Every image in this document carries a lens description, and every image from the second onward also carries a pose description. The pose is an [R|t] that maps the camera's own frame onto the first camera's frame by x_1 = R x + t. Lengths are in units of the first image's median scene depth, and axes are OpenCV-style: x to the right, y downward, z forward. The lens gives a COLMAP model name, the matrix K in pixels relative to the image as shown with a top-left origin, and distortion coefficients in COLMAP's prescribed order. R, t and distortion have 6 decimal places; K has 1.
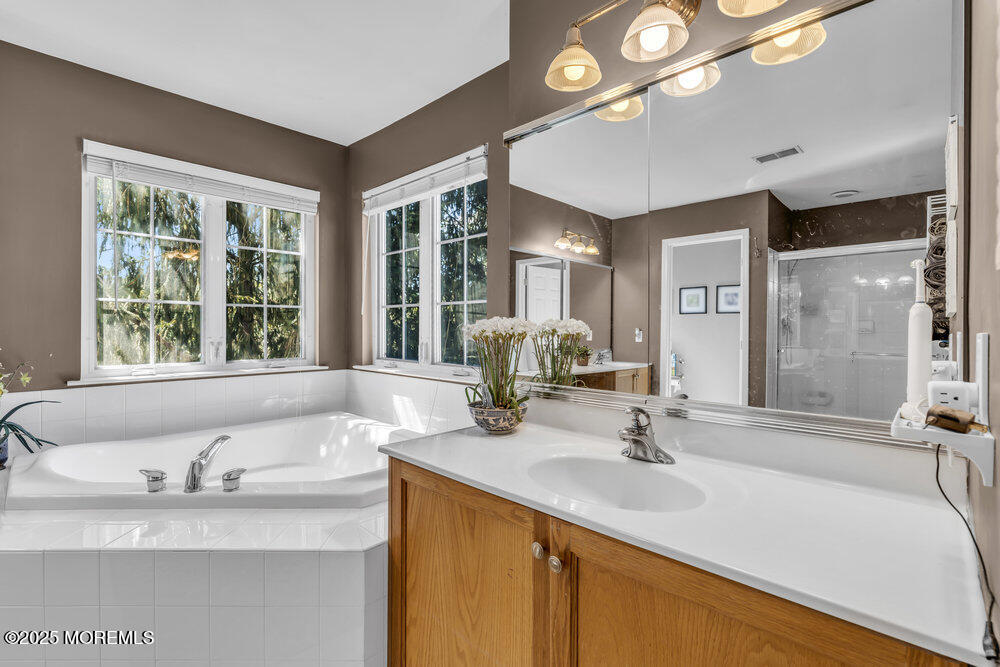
lens RADIAL K [[450.1, 0, 496.9], [0, 450.1, 332.5], [0, 0, 1]] dist [-0.003785, 0.001509]
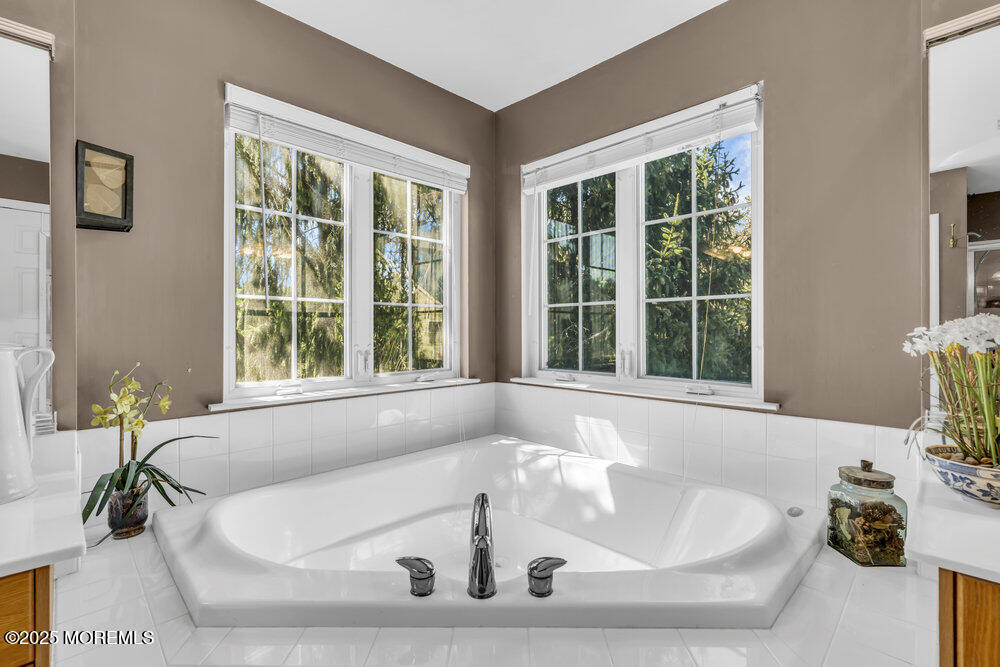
lens RADIAL K [[450.1, 0, 503.5], [0, 450.1, 331.3], [0, 0, 1]] dist [-0.003785, 0.001509]
pose [[0.999662, -0.002546, -0.025887, -0.345376], [0.002325, 0.999961, -0.008559, -0.004256], [0.025908, 0.008496, 0.999628, 0.205861]]
